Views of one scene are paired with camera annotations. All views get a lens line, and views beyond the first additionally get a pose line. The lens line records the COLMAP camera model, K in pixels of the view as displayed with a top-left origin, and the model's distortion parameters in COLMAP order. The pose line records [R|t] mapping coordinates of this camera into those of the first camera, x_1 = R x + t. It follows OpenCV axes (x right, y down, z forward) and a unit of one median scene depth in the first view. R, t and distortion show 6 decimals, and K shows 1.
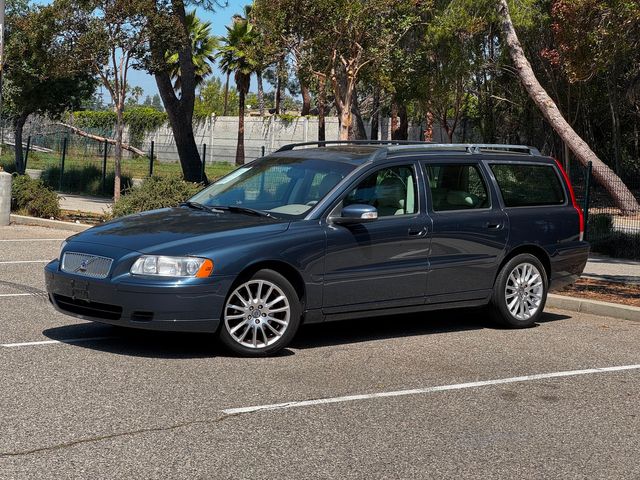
lens RADIAL K [[1386.7, 0, 314.5], [0, 1386.7, 243.7], [0, 0, 1]] dist [0.137843, 0.000000]
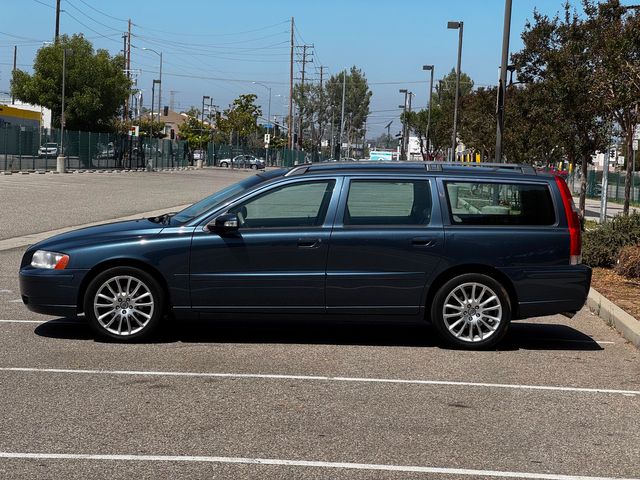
lens RADIAL K [[1386.7, 0, 320.1], [0, 1386.7, 236.5], [0, 0, 1]] dist [0.137843, 0.000000]
pose [[0.745383, 0.024188, -0.666198, 0.714920], [-0.053814, 0.998263, -0.023966, 0.010240], [0.664461, 0.053715, 0.745390, 0.201176]]
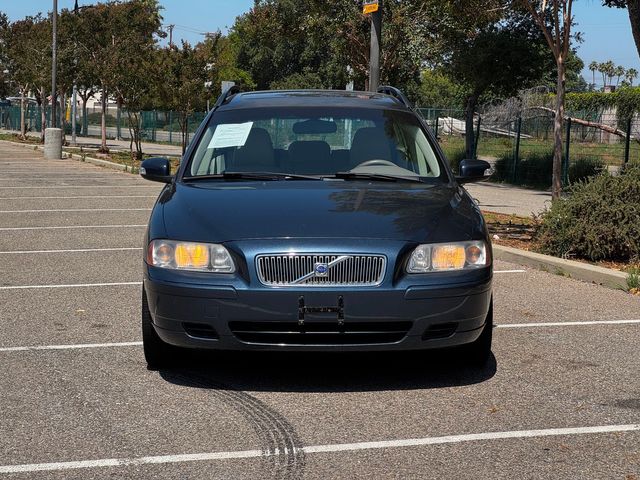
lens RADIAL K [[1386.7, 0, 317.6], [0, 1386.7, 236.3], [0, 0, 1]] dist [0.137843, 0.000000]
pose [[0.940115, 0.006251, -0.340800, -0.047192], [-0.004830, 0.999976, 0.005019, -0.036363], [0.340823, -0.003072, 0.940122, 0.675173]]
